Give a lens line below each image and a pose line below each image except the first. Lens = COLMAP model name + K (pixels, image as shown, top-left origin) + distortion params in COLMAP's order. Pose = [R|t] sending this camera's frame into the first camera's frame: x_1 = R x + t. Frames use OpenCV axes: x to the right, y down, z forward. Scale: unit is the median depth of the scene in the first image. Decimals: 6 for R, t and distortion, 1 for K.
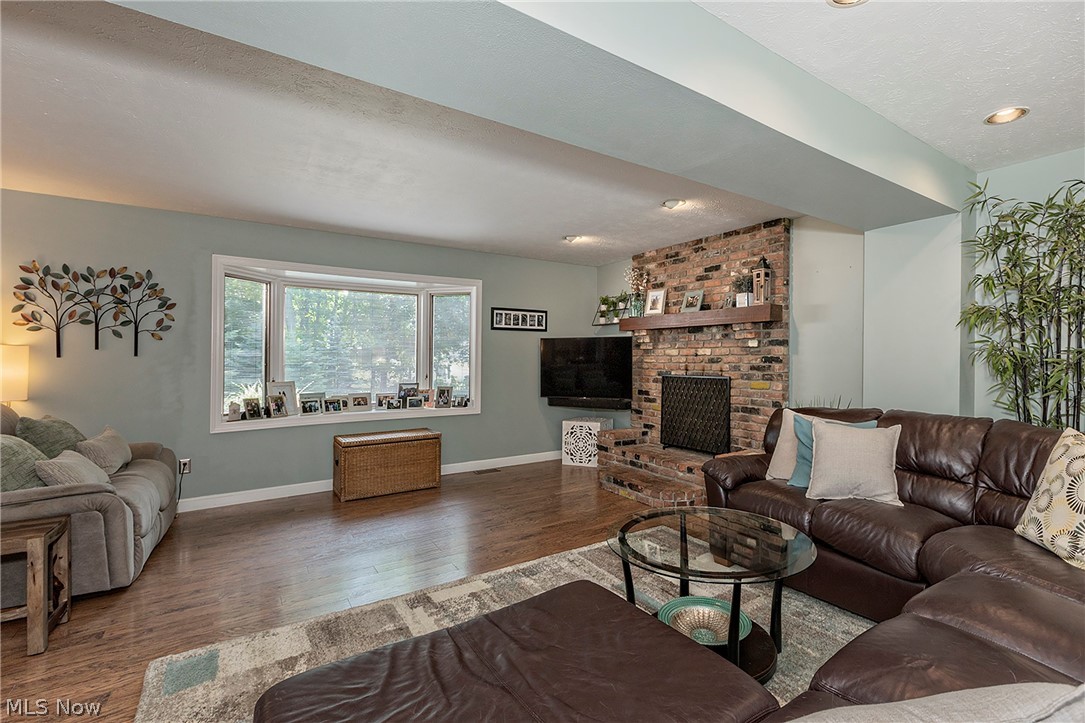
lens RADIAL K [[494.1, 0, 630.0], [0, 494.1, 357.8], [0, 0, 1]] dist [-0.002963, -0.002690]
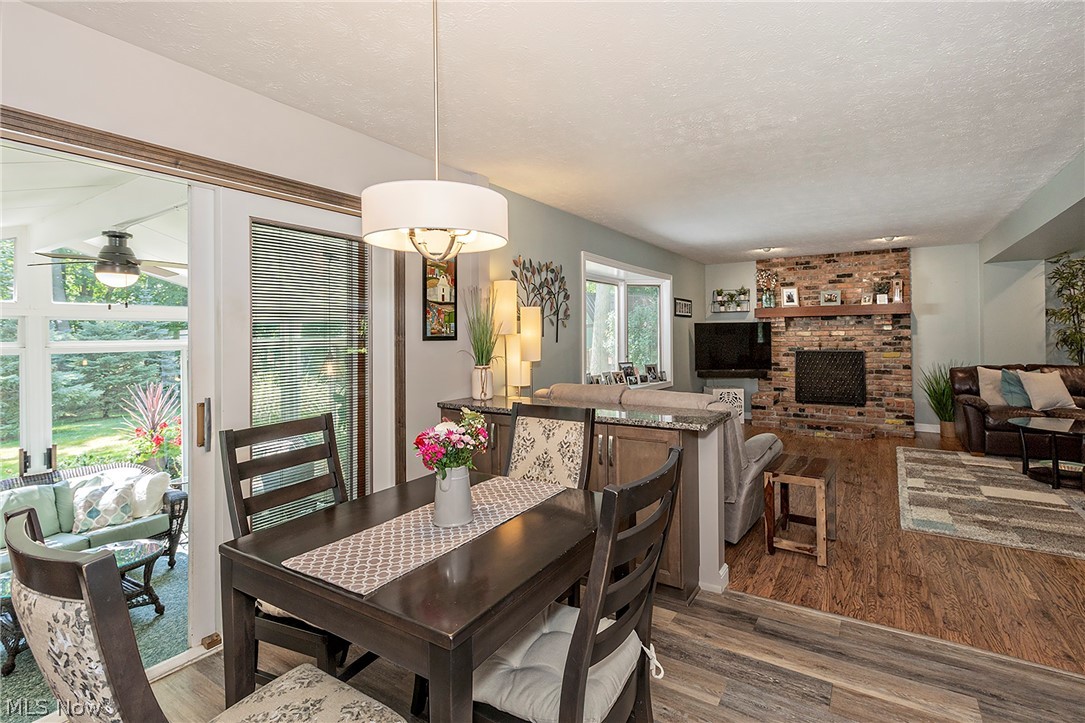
lens RADIAL K [[502.3, 0, 611.5], [0, 502.3, 318.7], [0, 0, 1]] dist [-0.022013, -0.000868]
pose [[0.919182, 0.003533, 0.393818, -1.074079], [0.009929, 0.999434, -0.032141, -0.014476], [-0.393709, 0.033454, 0.918626, -0.076754]]
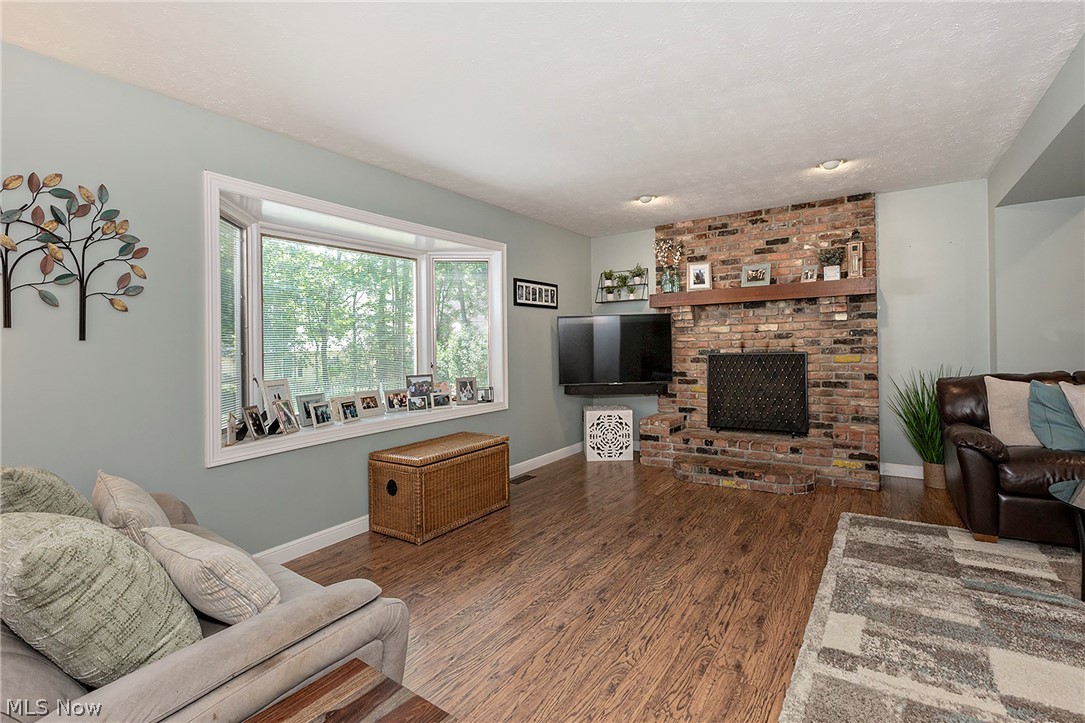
lens RADIAL K [[489.2, 0, 589.5], [0, 489.2, 342.9], [0, 0, 1]] dist [-0.001630, -0.002194]
pose [[0.936662, -0.022866, 0.349488, -0.535376], [0.025094, 0.999683, -0.001847, 0.011692], [-0.349335, 0.010500, 0.936939, 0.238523]]
